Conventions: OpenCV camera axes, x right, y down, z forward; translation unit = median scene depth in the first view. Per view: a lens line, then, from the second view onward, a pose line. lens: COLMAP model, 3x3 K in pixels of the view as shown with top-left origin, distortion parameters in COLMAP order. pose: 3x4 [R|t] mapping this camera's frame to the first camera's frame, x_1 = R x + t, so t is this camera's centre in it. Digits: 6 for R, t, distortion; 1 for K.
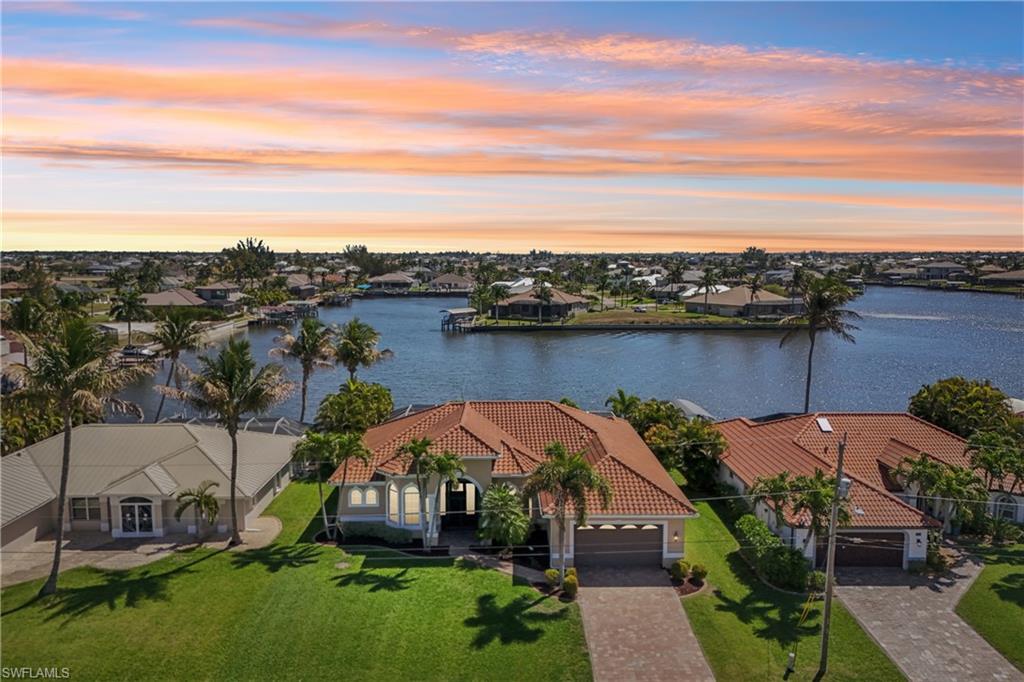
lens RADIAL K [[749.5, 0, 512.8], [0, 749.5, 367.3], [0, 0, 1]] dist [0.077543, -0.085511]
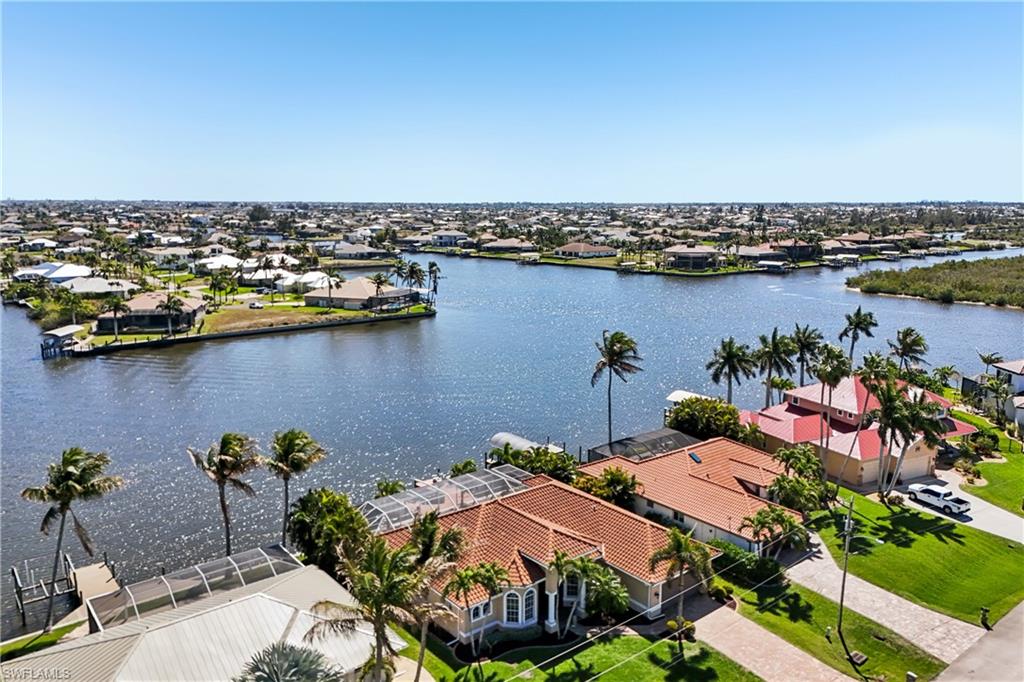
lens RADIAL K [[749.5, 0, 512.8], [0, 749.5, 367.3], [0, 0, 1]] dist [0.077543, -0.085511]
pose [[0.789766, -0.130941, 0.599269, -0.191789], [0.090160, 0.991120, 0.097741, -0.072523], [-0.606746, -0.023162, 0.794558, 0.015443]]
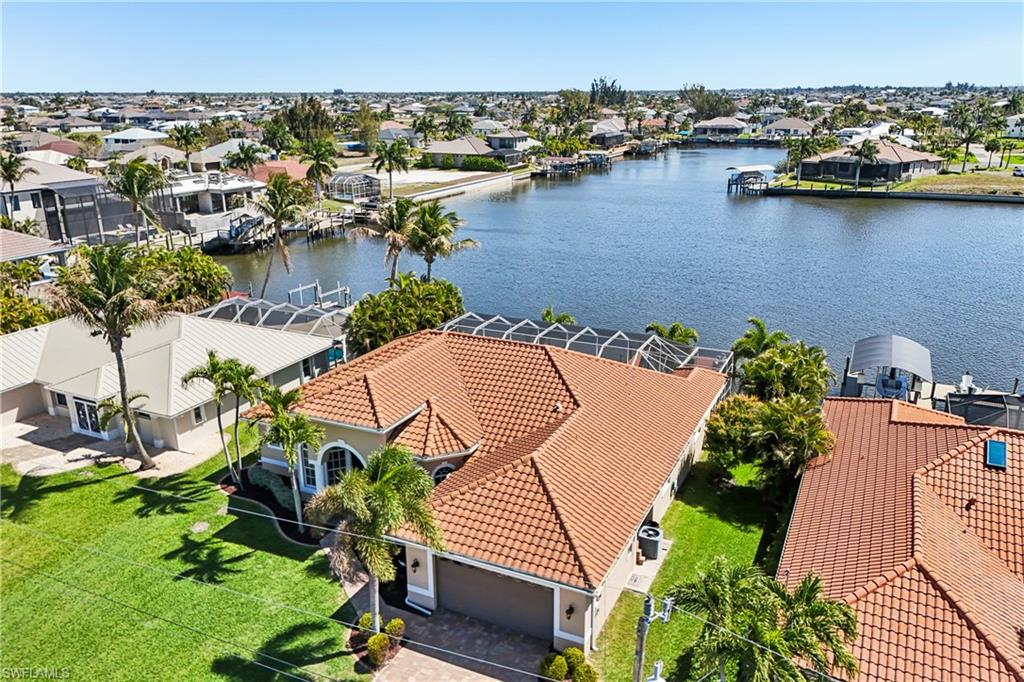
lens RADIAL K [[749.5, 0, 512.8], [0, 749.5, 367.3], [0, 0, 1]] dist [0.077543, -0.085511]
pose [[0.887683, 0.150843, -0.435047, 0.091973], [-0.060781, 0.974937, 0.214018, -0.023554], [0.456427, -0.163537, 0.874603, 0.102080]]
